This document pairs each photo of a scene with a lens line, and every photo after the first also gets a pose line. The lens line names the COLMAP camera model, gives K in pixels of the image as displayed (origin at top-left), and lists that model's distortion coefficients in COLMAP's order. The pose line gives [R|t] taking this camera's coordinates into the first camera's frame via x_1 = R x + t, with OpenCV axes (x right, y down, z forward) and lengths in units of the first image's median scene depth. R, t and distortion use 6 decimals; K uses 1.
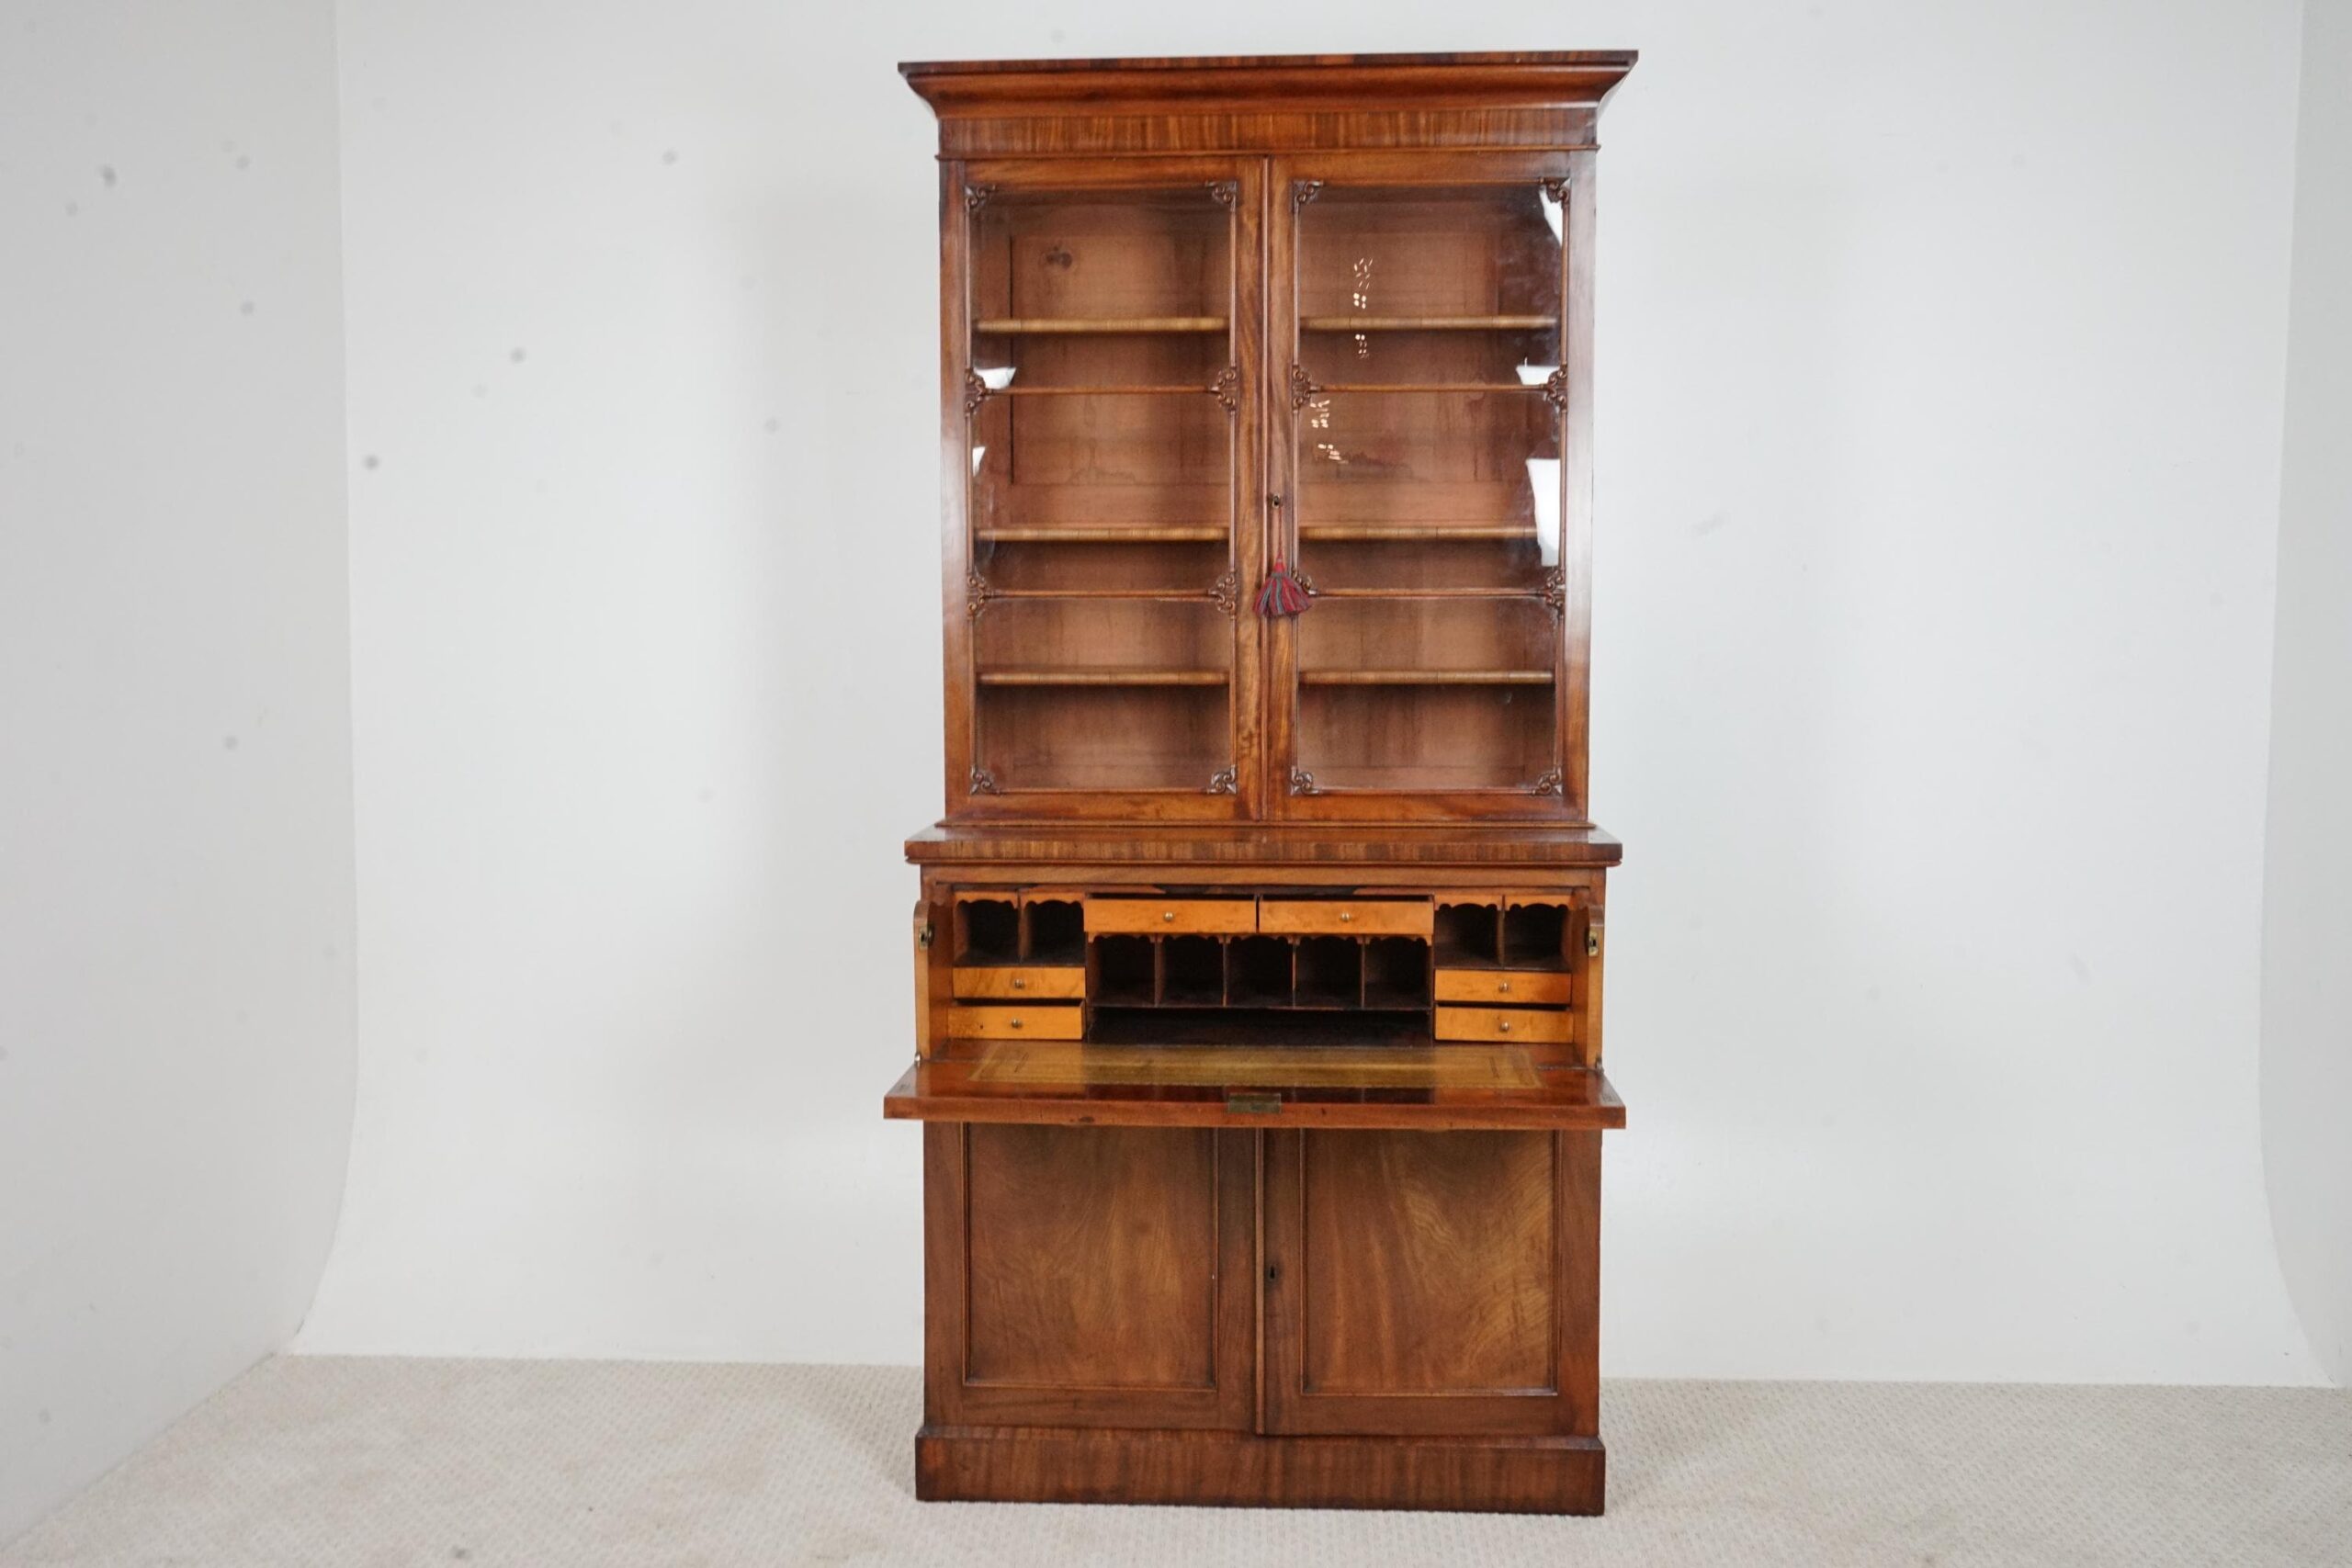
lens RADIAL K [[2128.5, 0, 1179.7], [0, 2128.5, 777.6], [0, 0, 1]] dist [-0.000397, 0.000000]
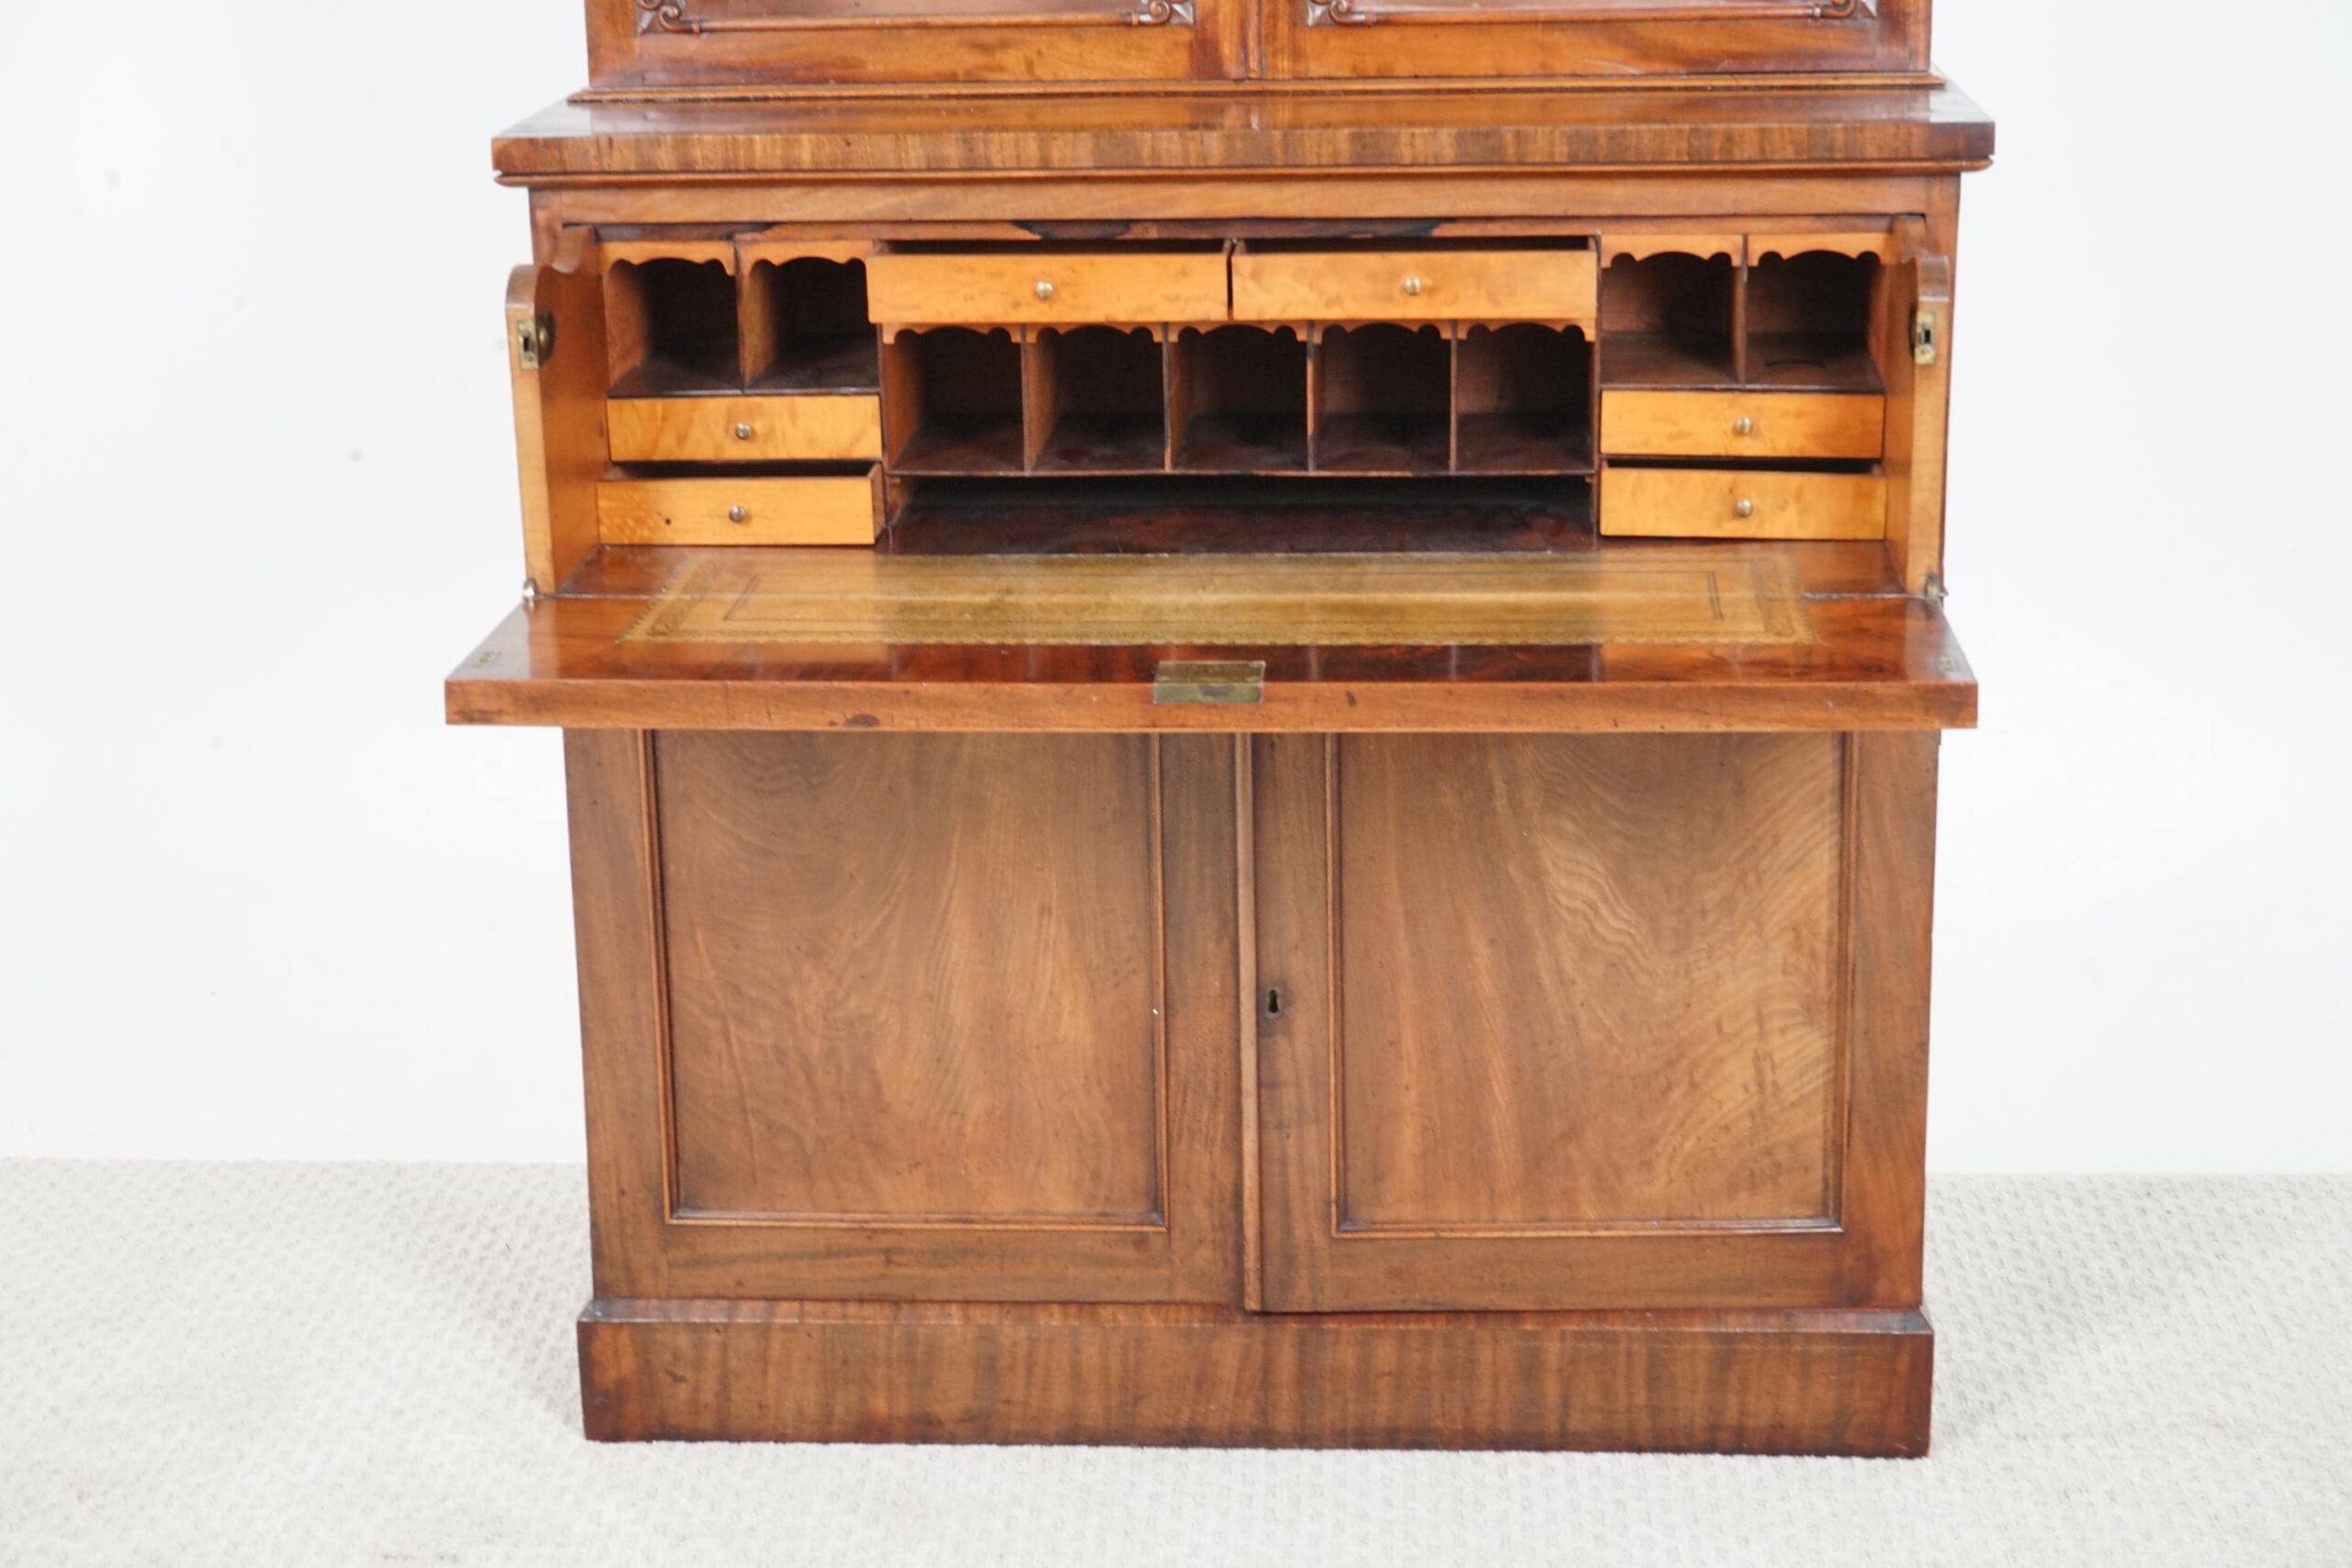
lens RADIAL K [[3989.9, 0, 1179.8], [0, 3989.9, 765.3], [0, 0, 1]] dist [-0.032520, 0.000000]
pose [[0.999811, -0.012710, -0.014719, 0.035543], [0.015378, 0.980018, 0.198315, -0.007074], [0.011904, -0.198504, 0.980028, 0.094686]]
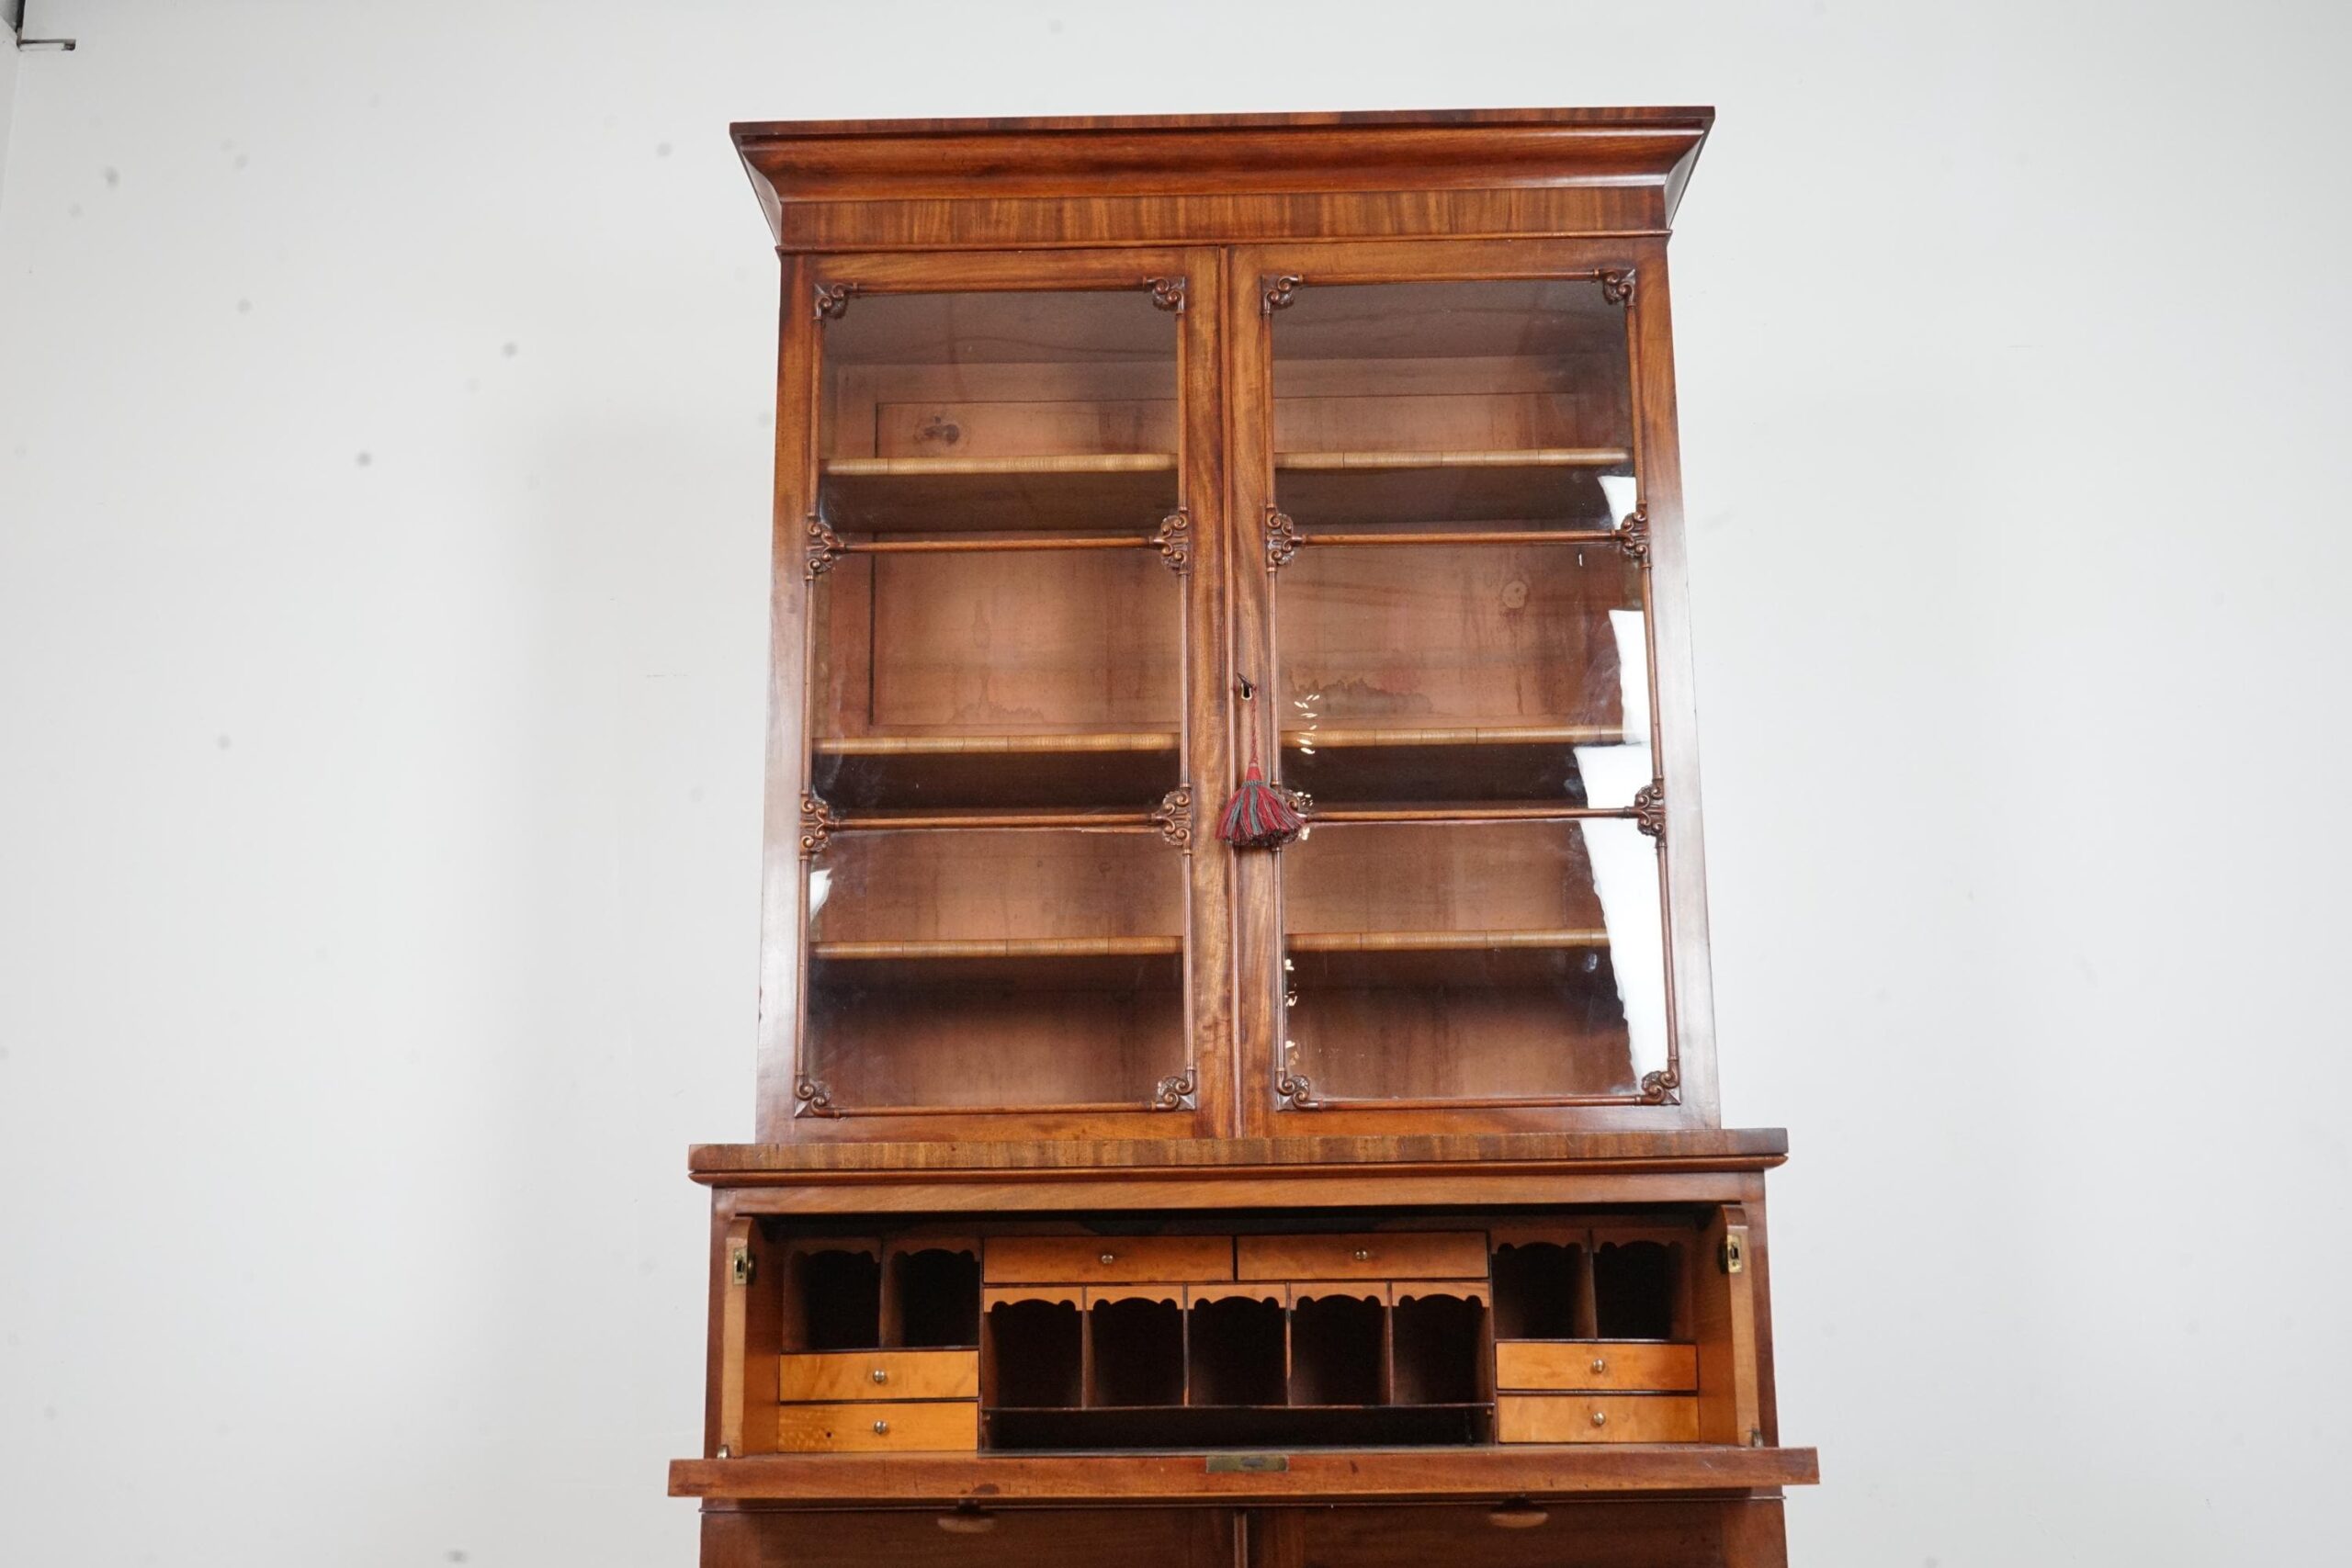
lens RADIAL K [[2581.7, 0, 1176.3], [0, 2581.7, 786.9], [0, 0, 1]] dist [0.004855, 0.000000]
pose [[0.999337, 0.000030, 0.036422, -0.009108], [0.011314, 0.950270, -0.311222, 0.168319], [-0.034620, 0.311427, 0.949639, 0.206248]]
